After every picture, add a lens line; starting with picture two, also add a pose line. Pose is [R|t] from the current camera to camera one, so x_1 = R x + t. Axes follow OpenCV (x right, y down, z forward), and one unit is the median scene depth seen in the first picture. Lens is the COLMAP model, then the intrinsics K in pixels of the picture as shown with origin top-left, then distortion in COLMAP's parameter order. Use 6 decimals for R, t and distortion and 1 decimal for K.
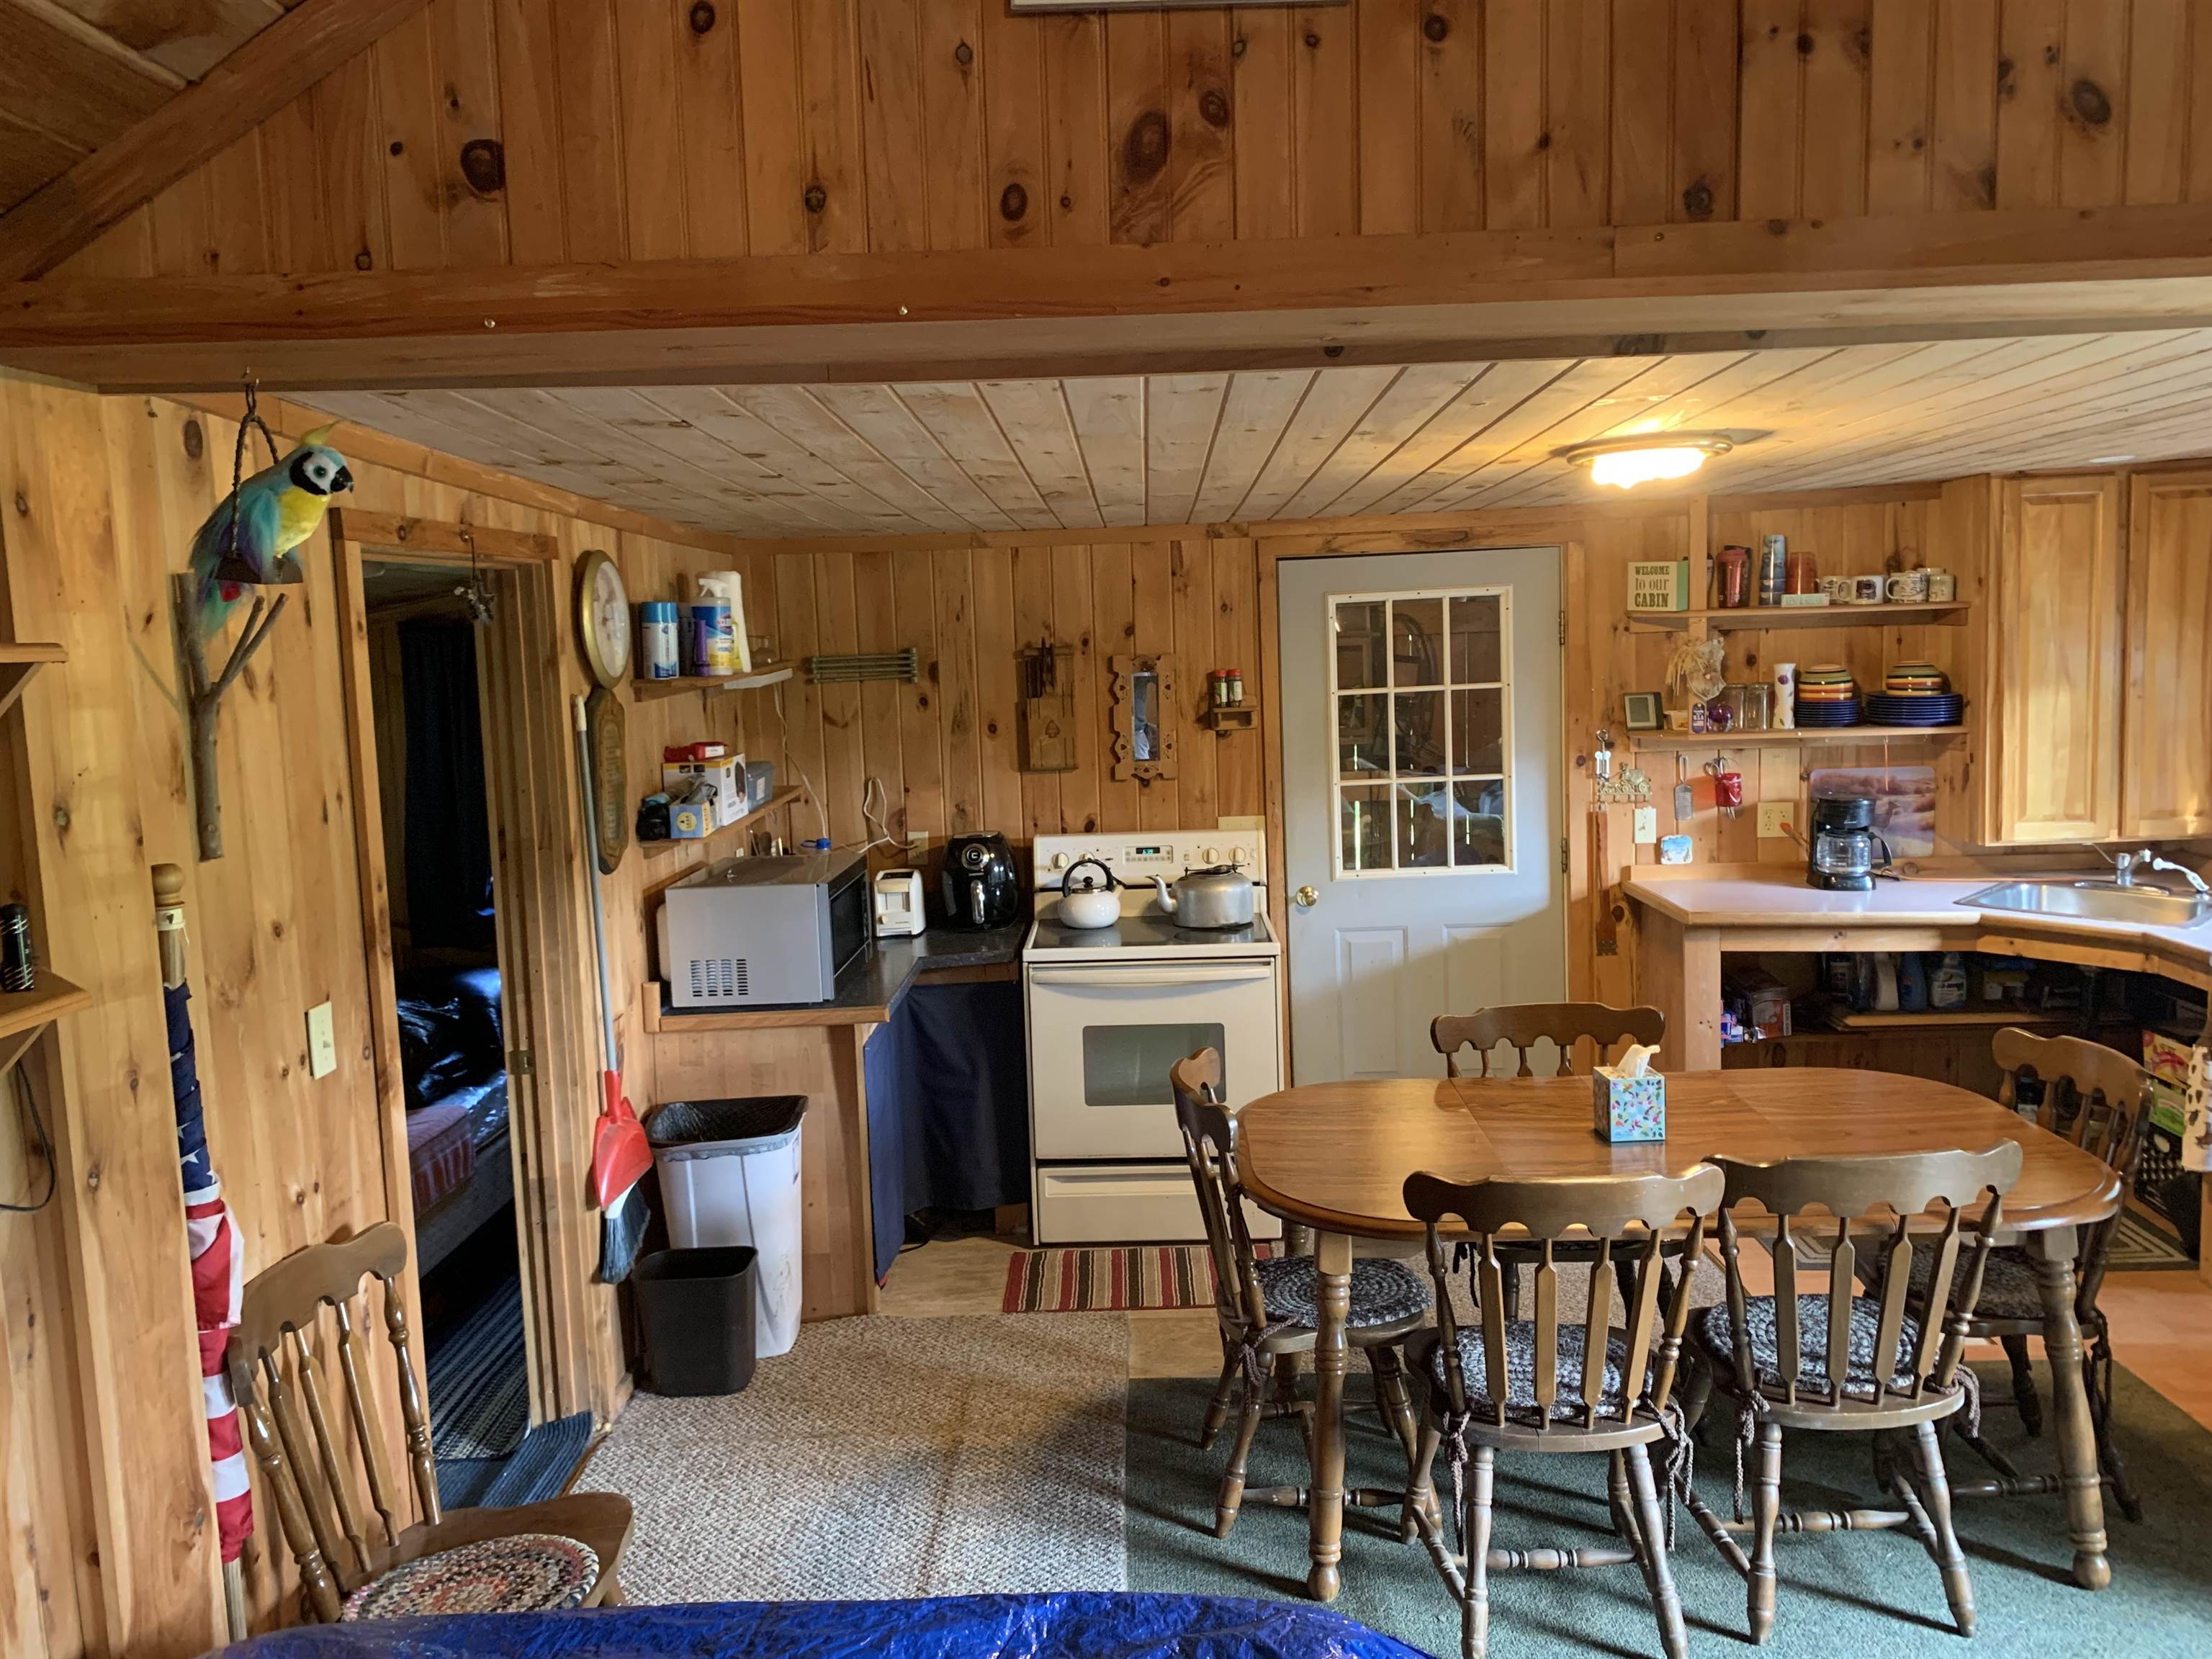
lens RADIAL K [[1679.5, 0, 1102.0], [0, 1679.5, 819.0], [0, 0, 1]] dist [0.068701, -0.095732]
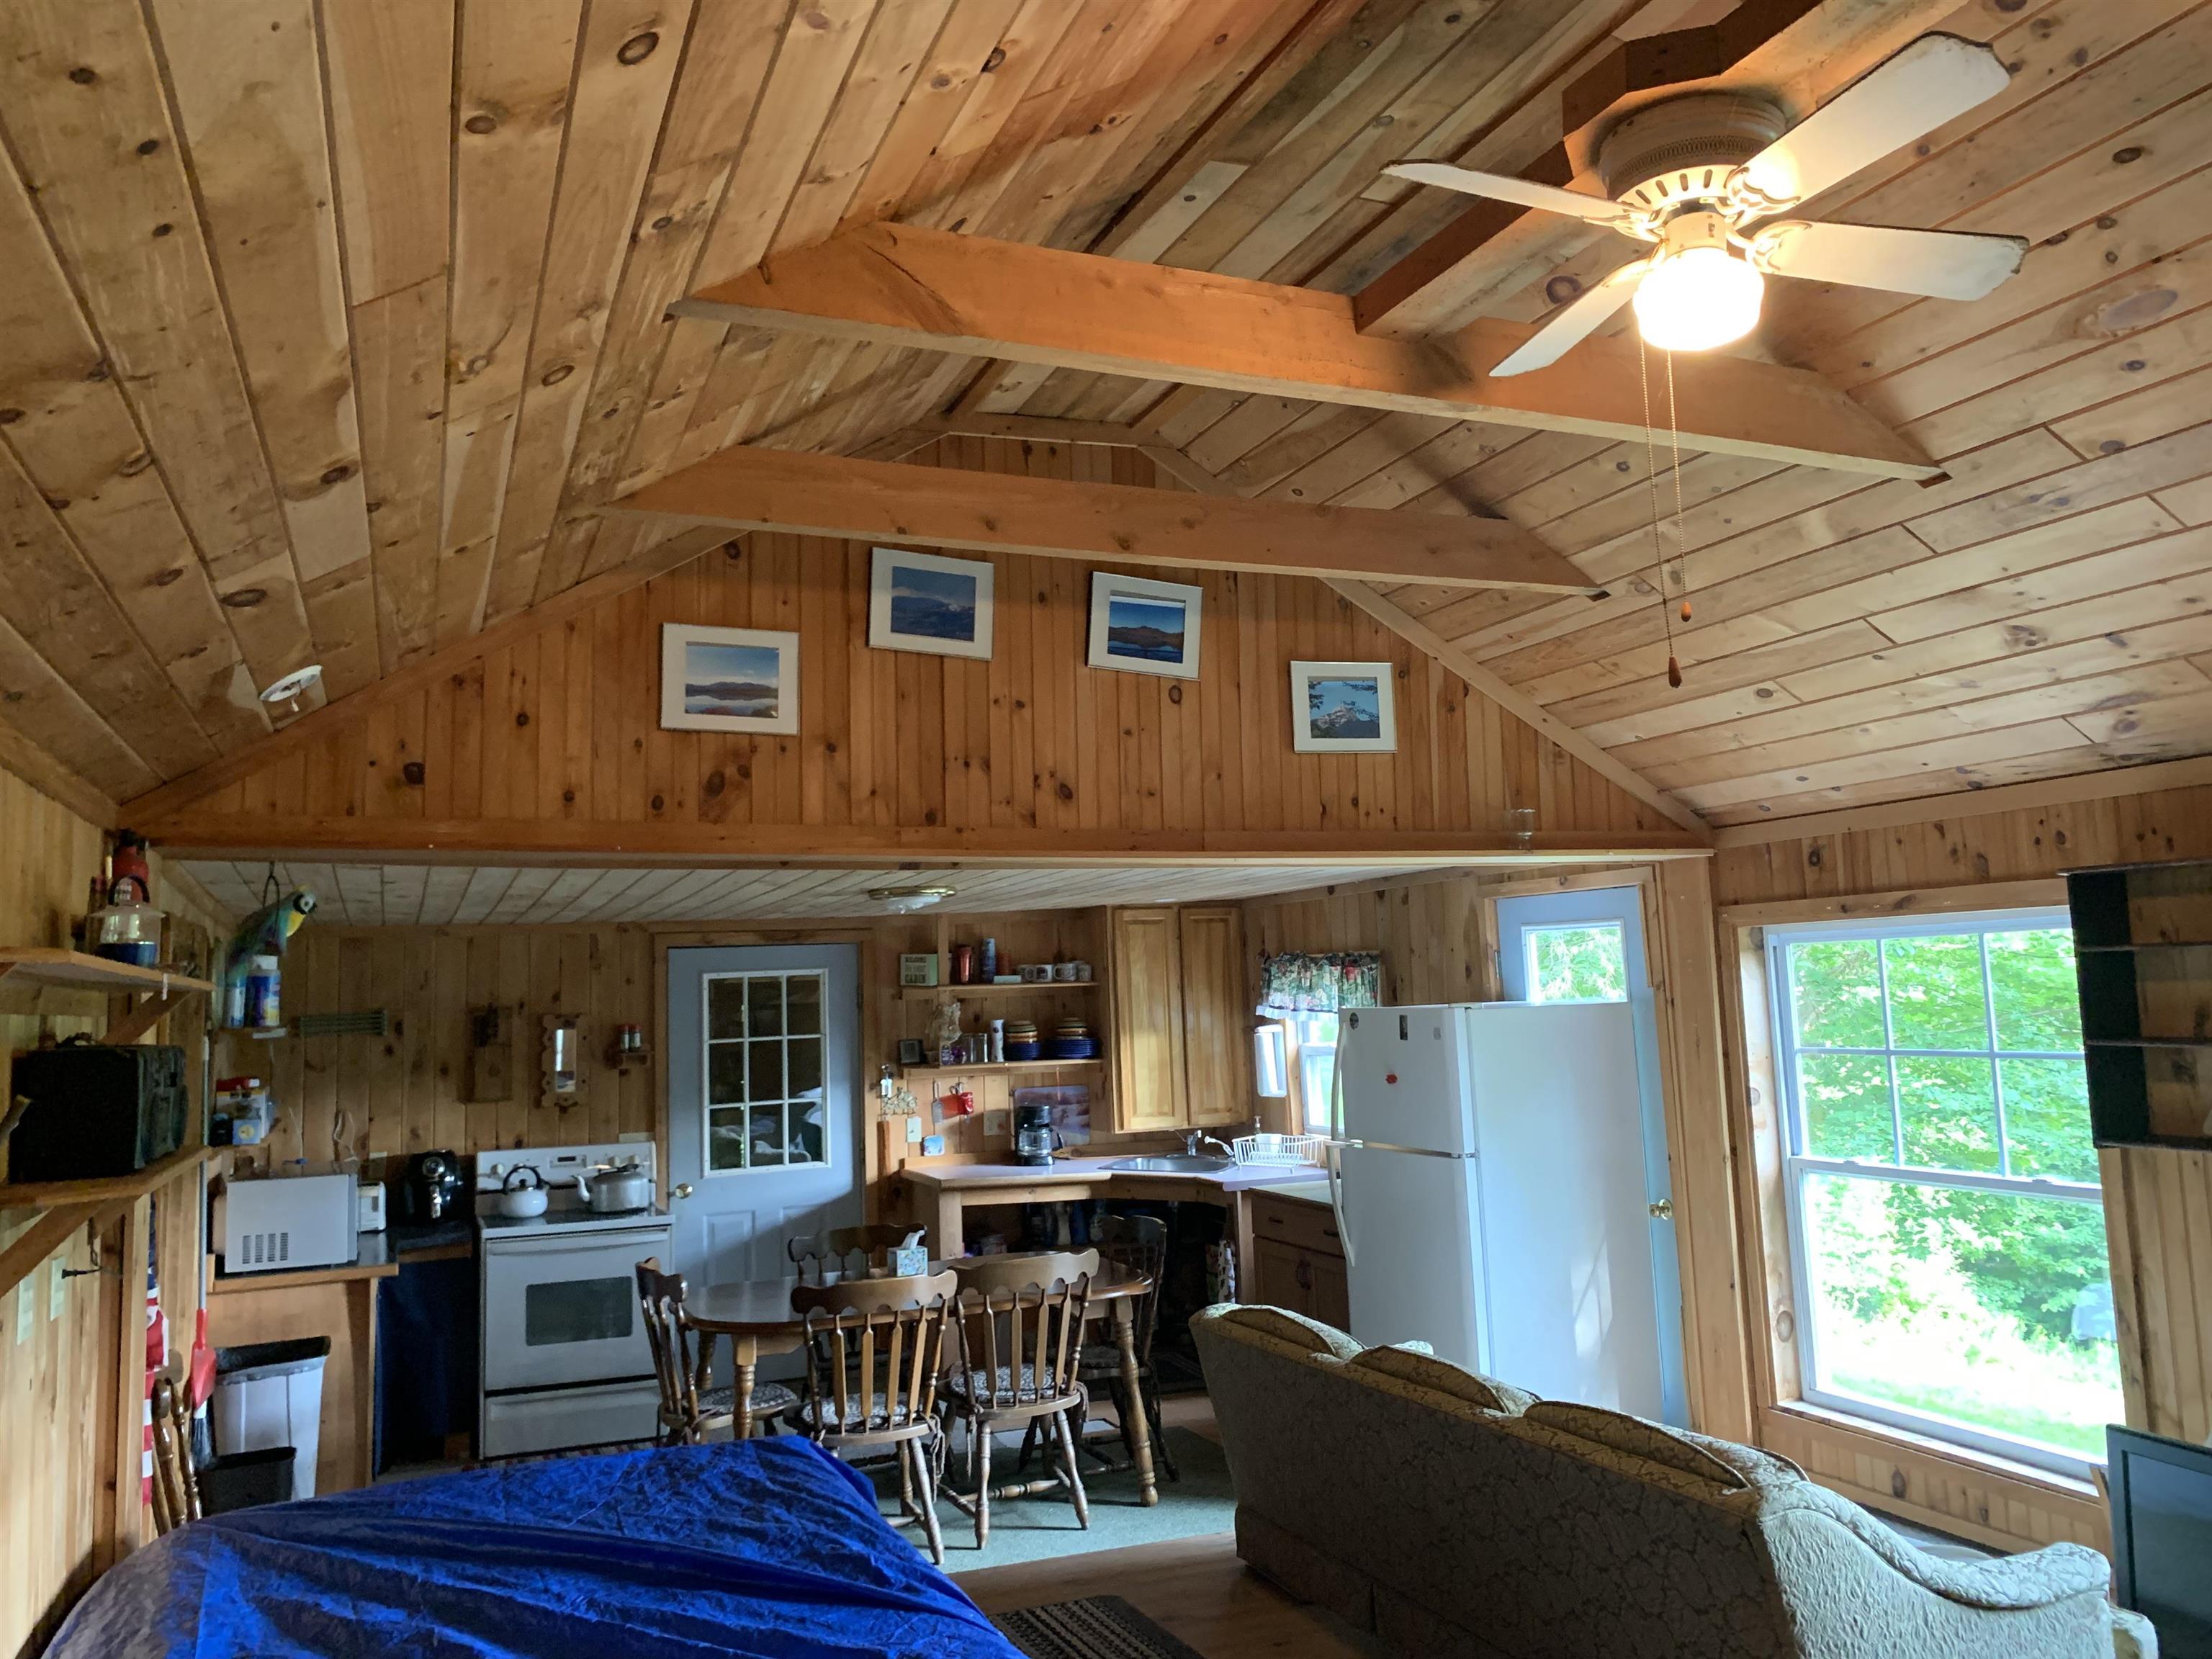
lens RADIAL K [[1680.2, 0, 1093.9], [0, 1680.2, 793.1], [0, 0, 1]] dist [0.111481, -0.210795]
pose [[0.914387, 0.054318, 0.401180, -0.158882], [0.043855, 0.971837, -0.231538, 0.072173], [-0.402458, 0.229309, 0.886253, -0.485968]]
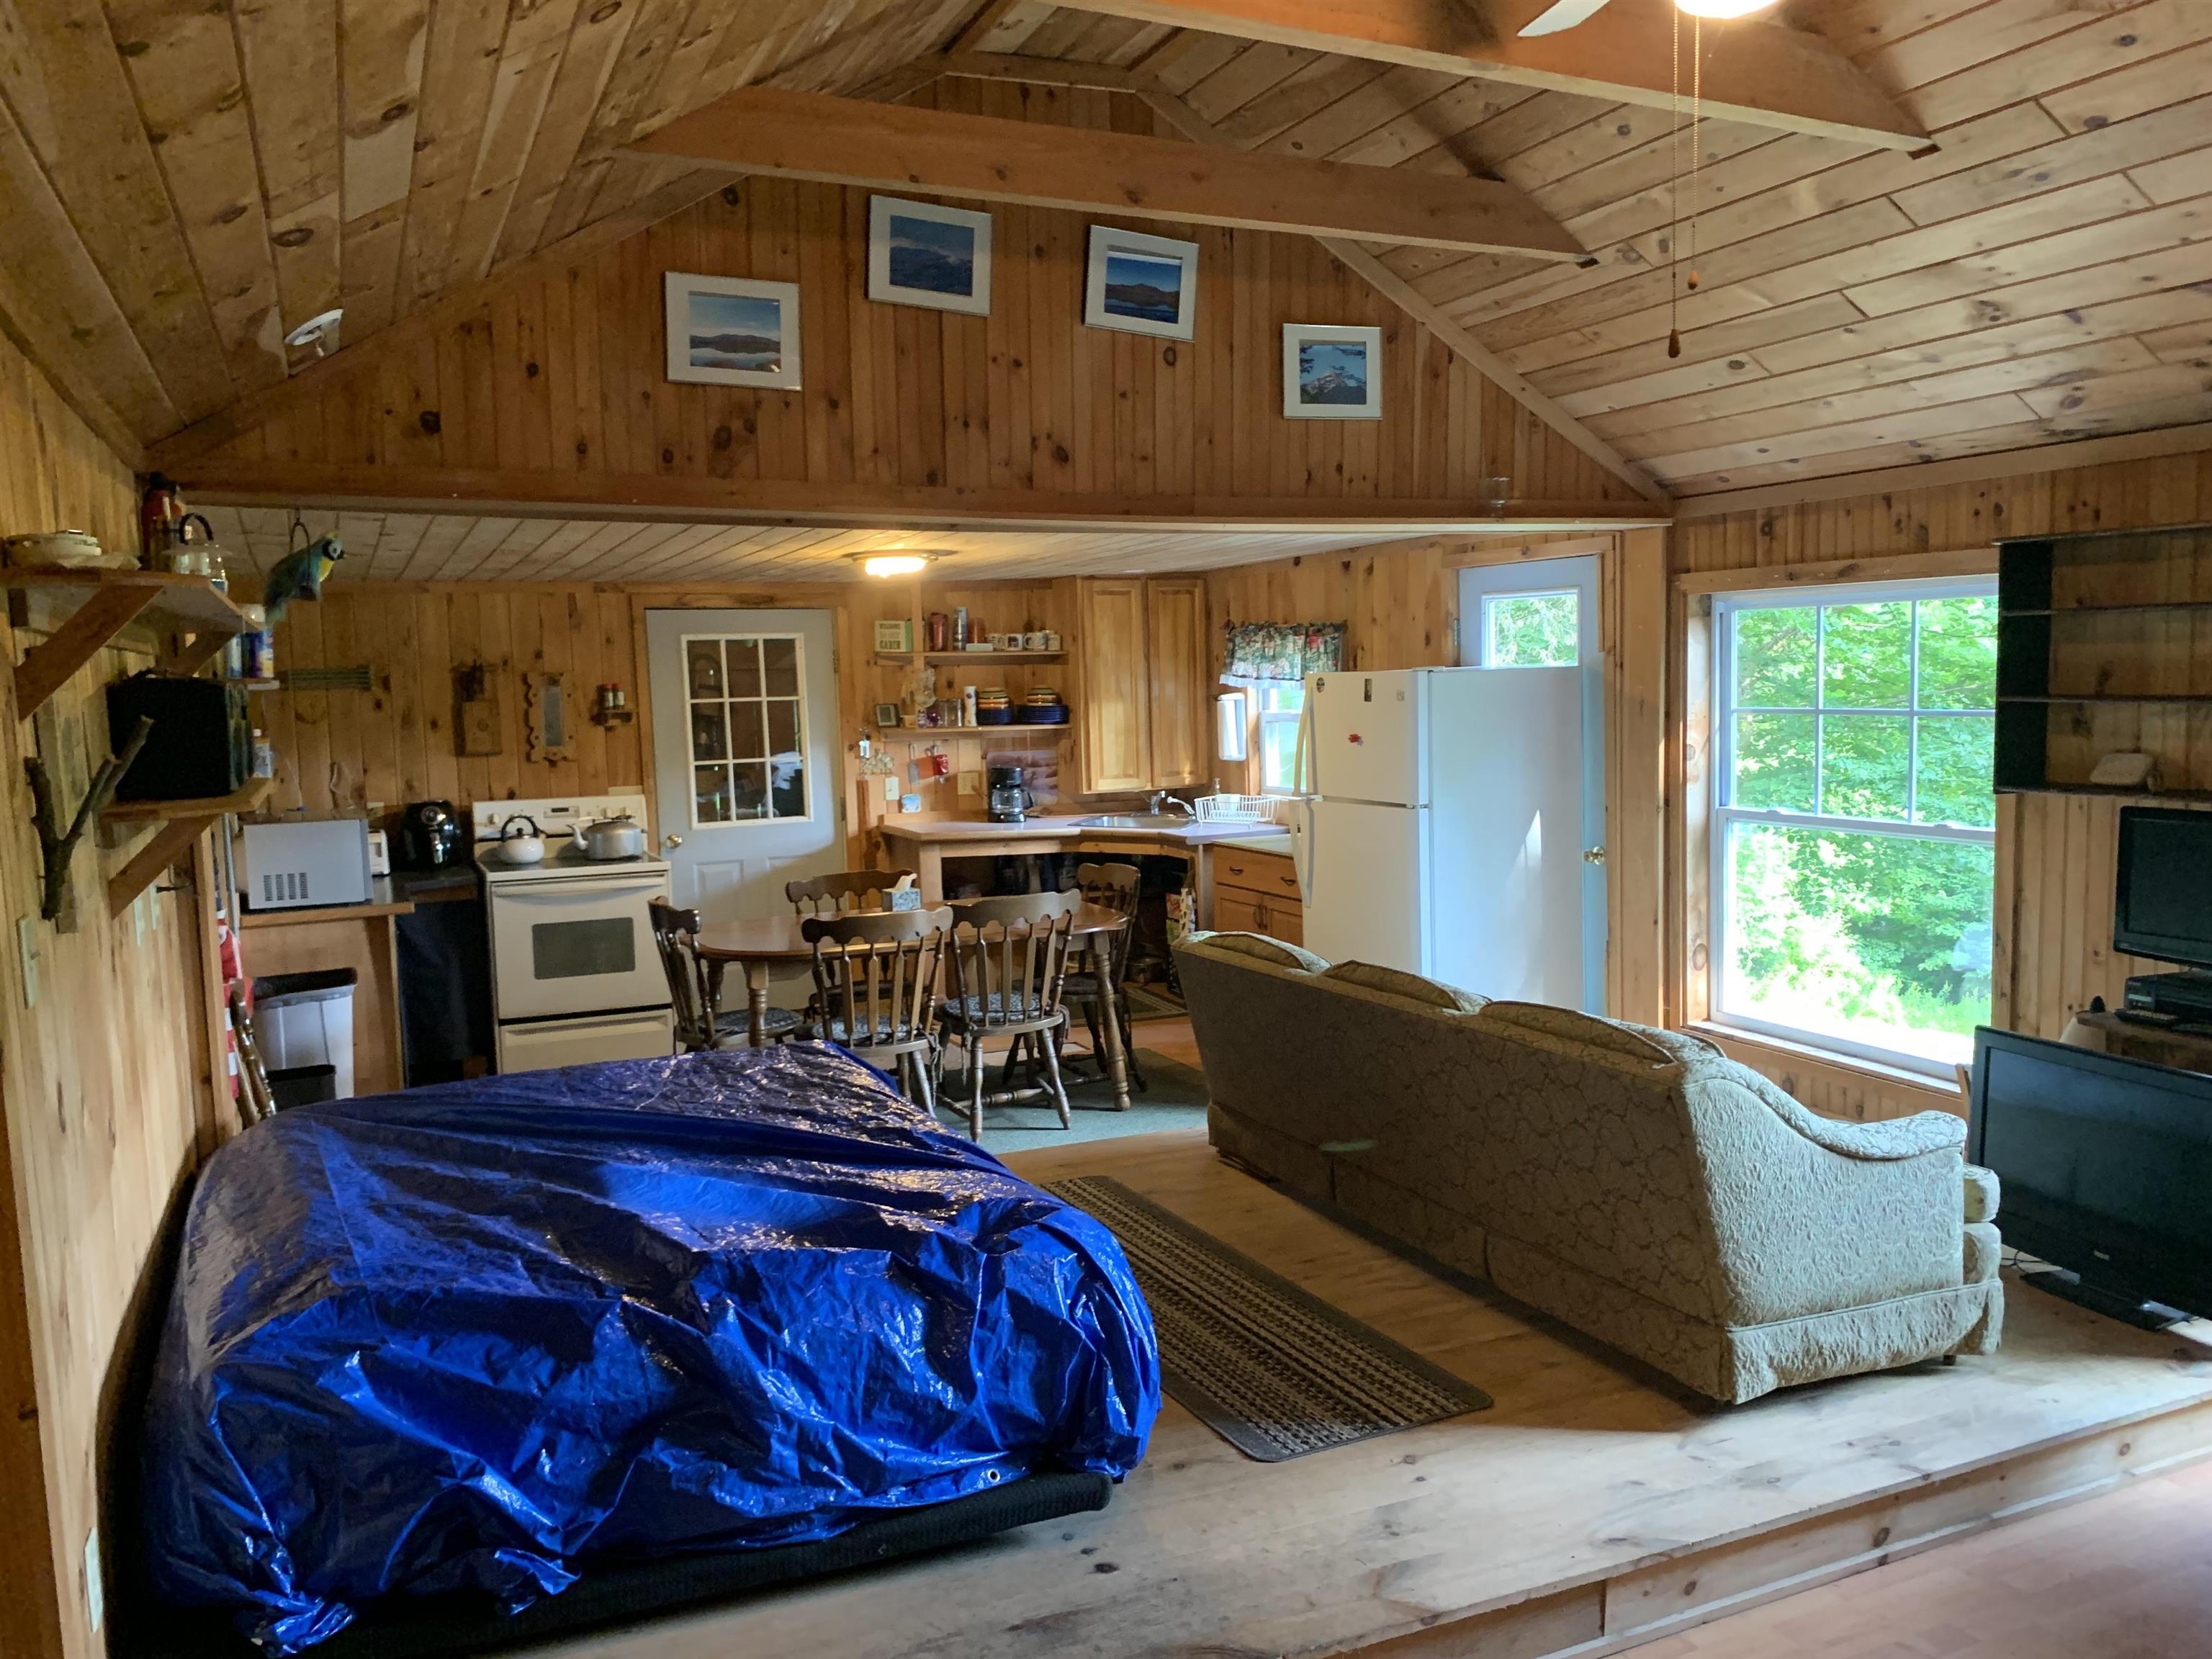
lens RADIAL K [[1674.8, 0, 1105.7], [0, 1674.8, 831.5], [0, 0, 1]] dist [0.136418, -0.299896]
pose [[0.895049, -0.027103, 0.445144, -0.208408], [0.040394, 0.998976, -0.020397, 0.089154], [-0.444135, 0.036238, 0.895227, -0.512652]]
